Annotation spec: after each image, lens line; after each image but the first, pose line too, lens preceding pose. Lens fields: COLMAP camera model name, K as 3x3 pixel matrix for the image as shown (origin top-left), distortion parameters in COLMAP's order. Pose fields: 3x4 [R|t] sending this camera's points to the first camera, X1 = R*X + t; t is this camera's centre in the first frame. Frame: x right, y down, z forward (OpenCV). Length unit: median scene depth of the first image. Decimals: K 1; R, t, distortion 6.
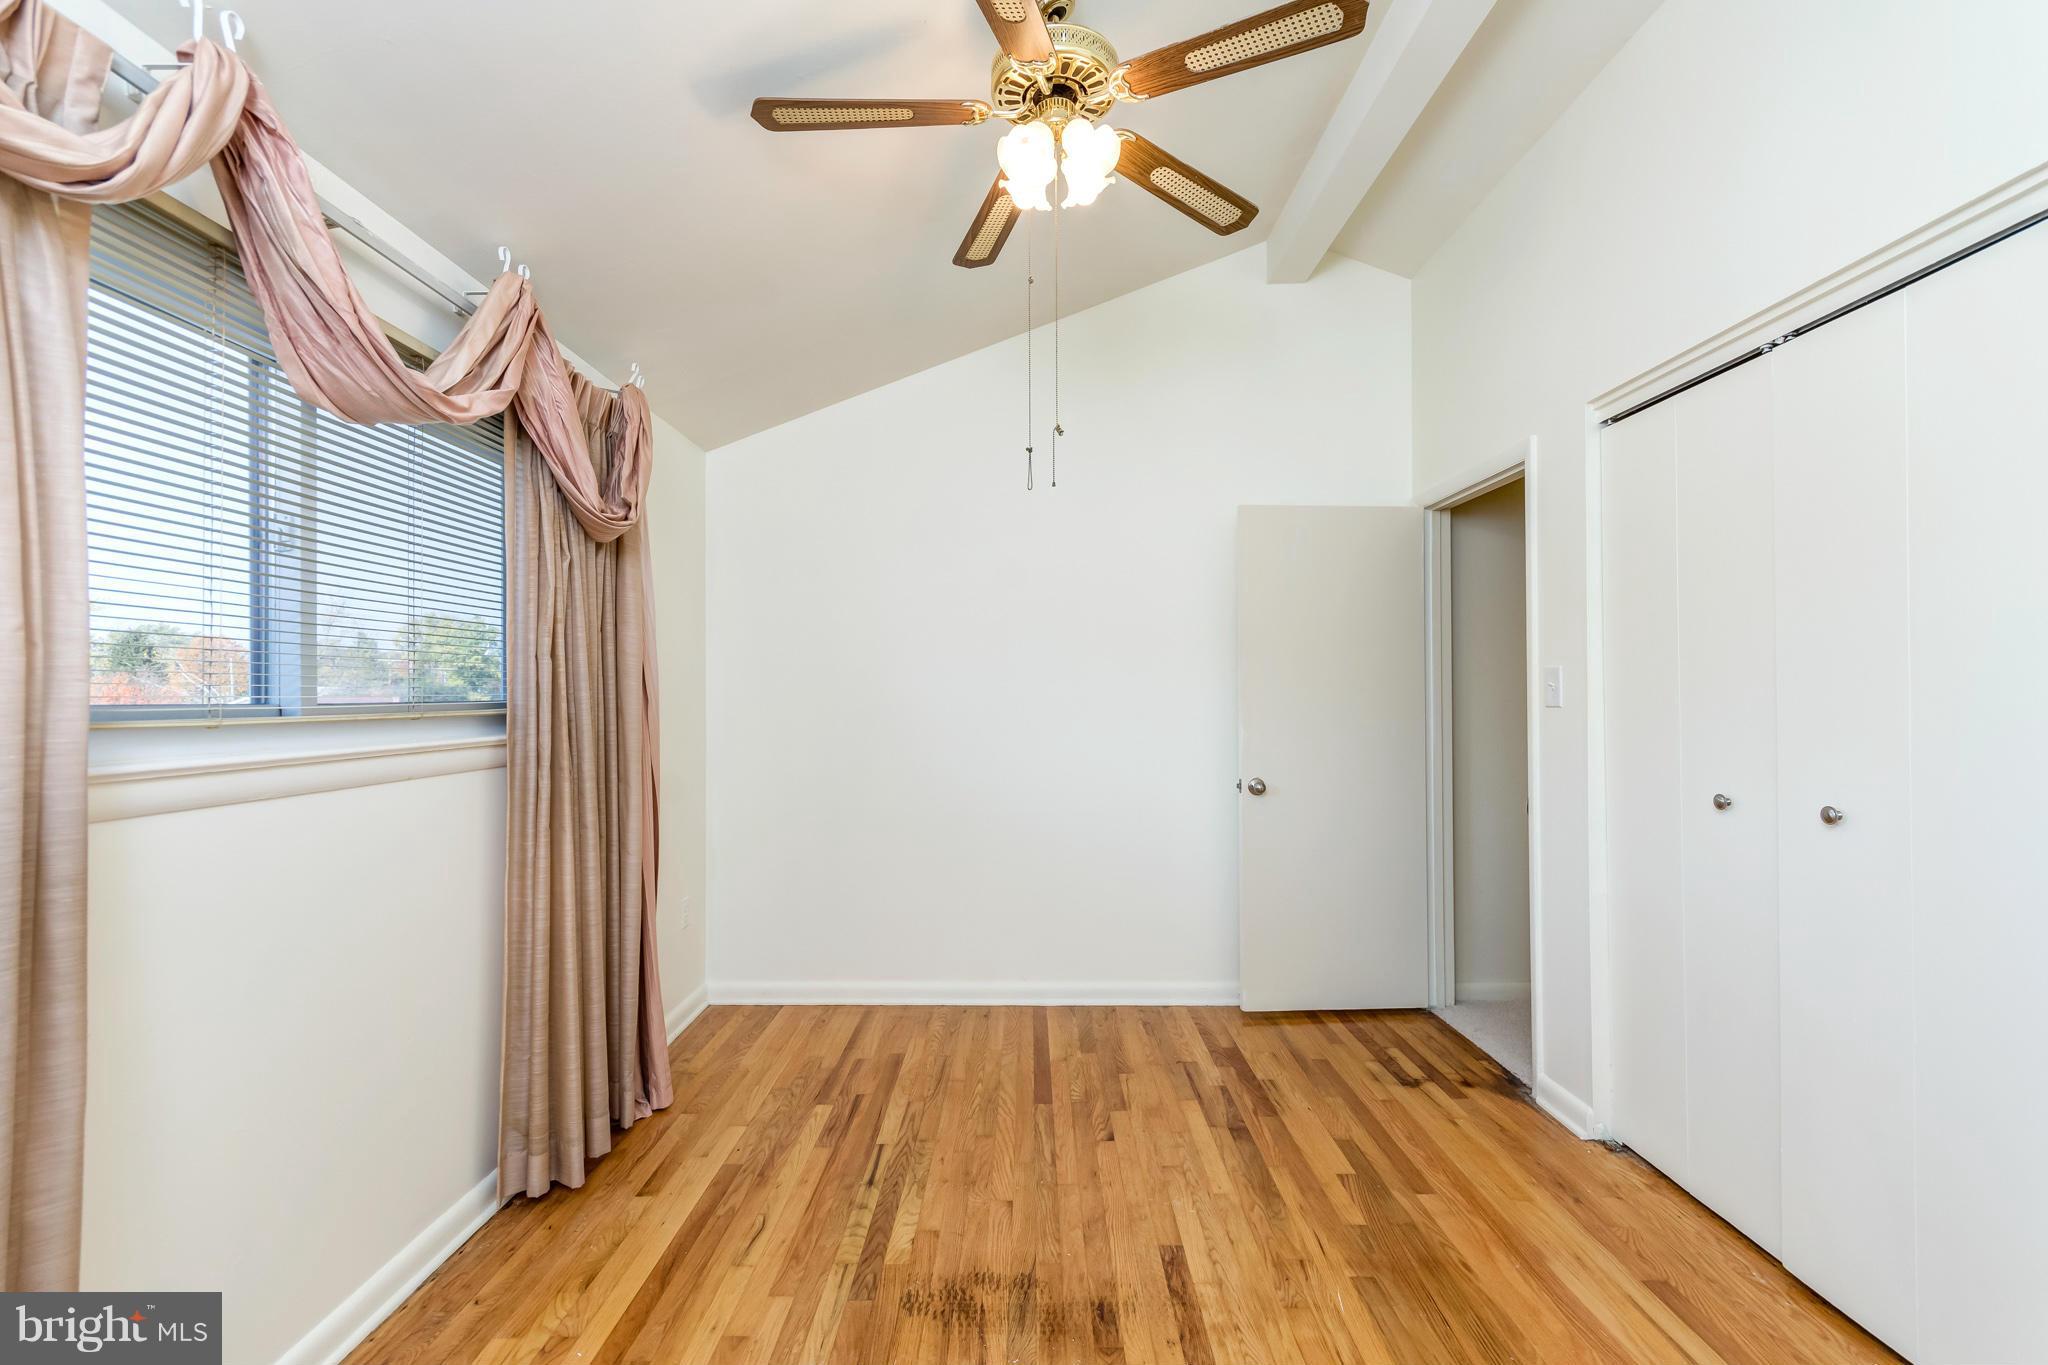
lens RADIAL K [[884.2, 0, 1018.8], [0, 884.2, 688.1], [0, 0, 1]] dist [0.004102, -0.000179]
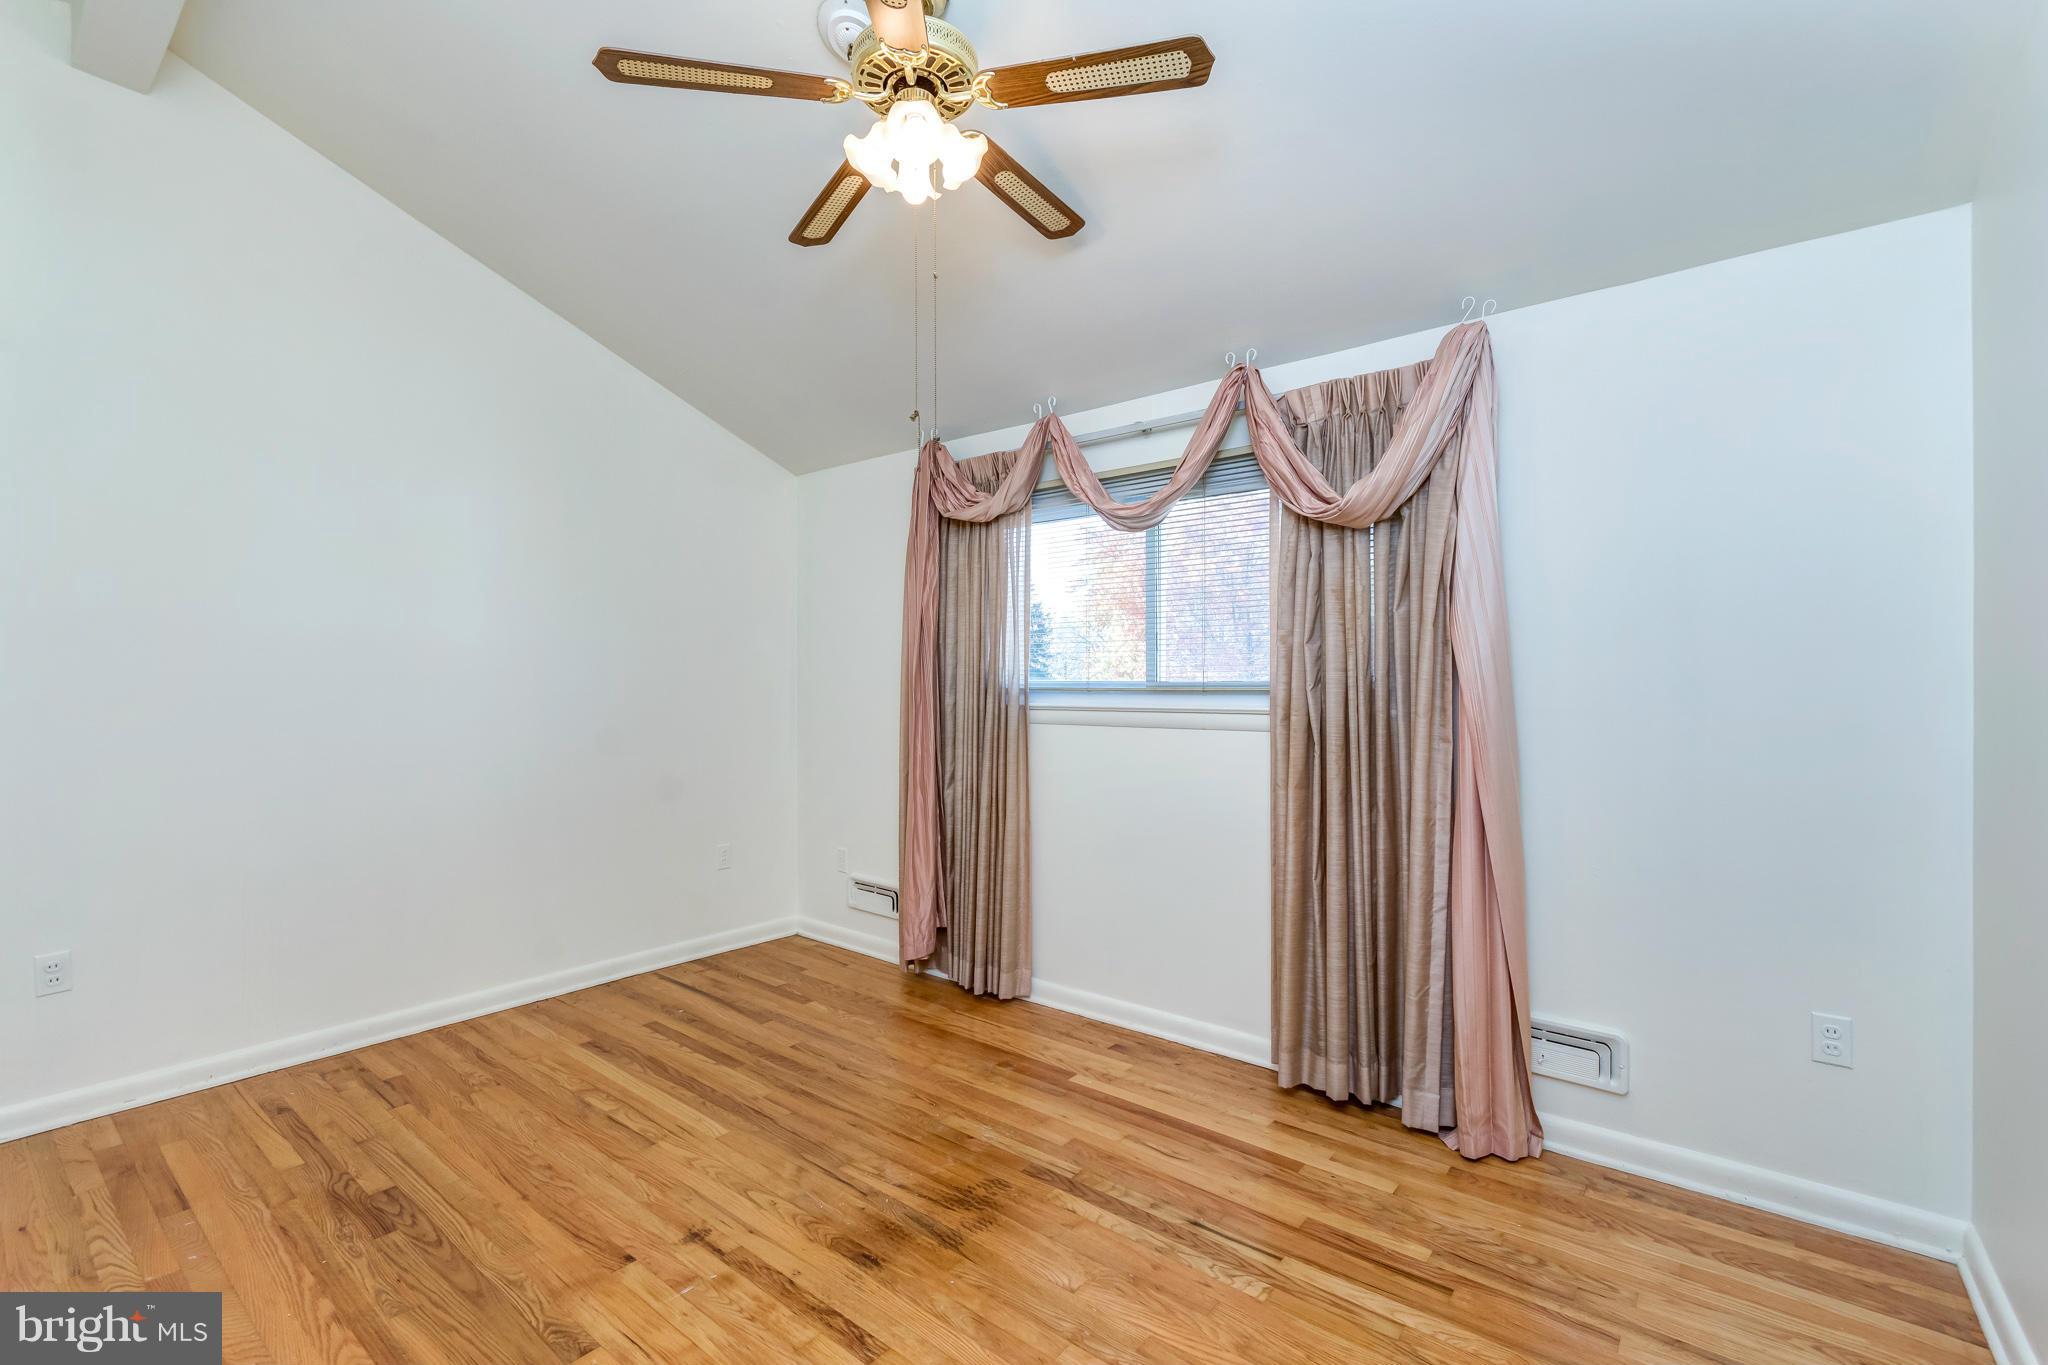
lens RADIAL K [[884.2, 0, 1018.8], [0, 884.2, 688.1], [0, 0, 1]] dist [0.004102, -0.000179]
pose [[-0.613270, 0.008287, -0.789830, 0.702944], [0.010116, 0.999945, 0.002637, 0.018795], [0.789808, -0.006373, -0.613321, 1.548419]]
